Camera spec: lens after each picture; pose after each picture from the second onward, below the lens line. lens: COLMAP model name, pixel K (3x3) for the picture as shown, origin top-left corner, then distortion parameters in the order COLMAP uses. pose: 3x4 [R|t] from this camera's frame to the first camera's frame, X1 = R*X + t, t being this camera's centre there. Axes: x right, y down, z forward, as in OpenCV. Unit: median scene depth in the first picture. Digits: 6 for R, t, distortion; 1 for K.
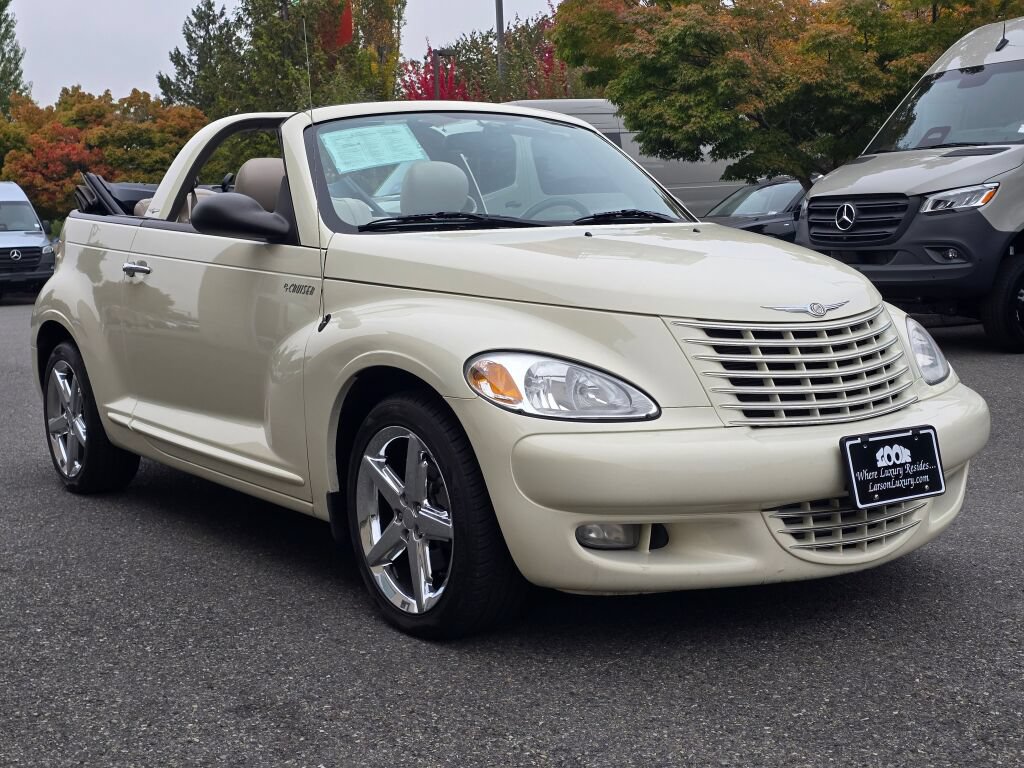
lens RADIAL K [[1383.5, 0, 508.5], [0, 1383.5, 331.0], [0, 0, 1]] dist [0.201552, -0.472505]
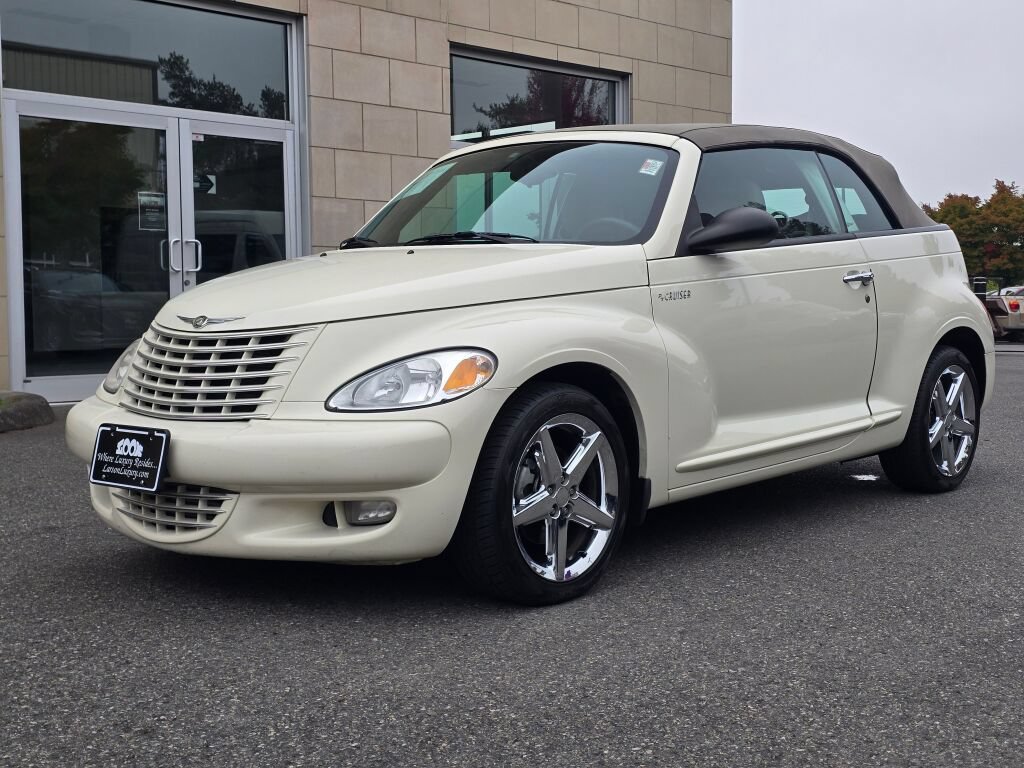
lens RADIAL K [[1390.4, 0, 533.0], [0, 1390.4, 333.0], [0, 0, 1]] dist [0.132573, -0.103508]
pose [[0.234965, 0.059049, -0.970209, 1.436300], [-0.069370, 0.996626, 0.043856, -0.077630], [0.969525, 0.056999, 0.238269, 1.014775]]
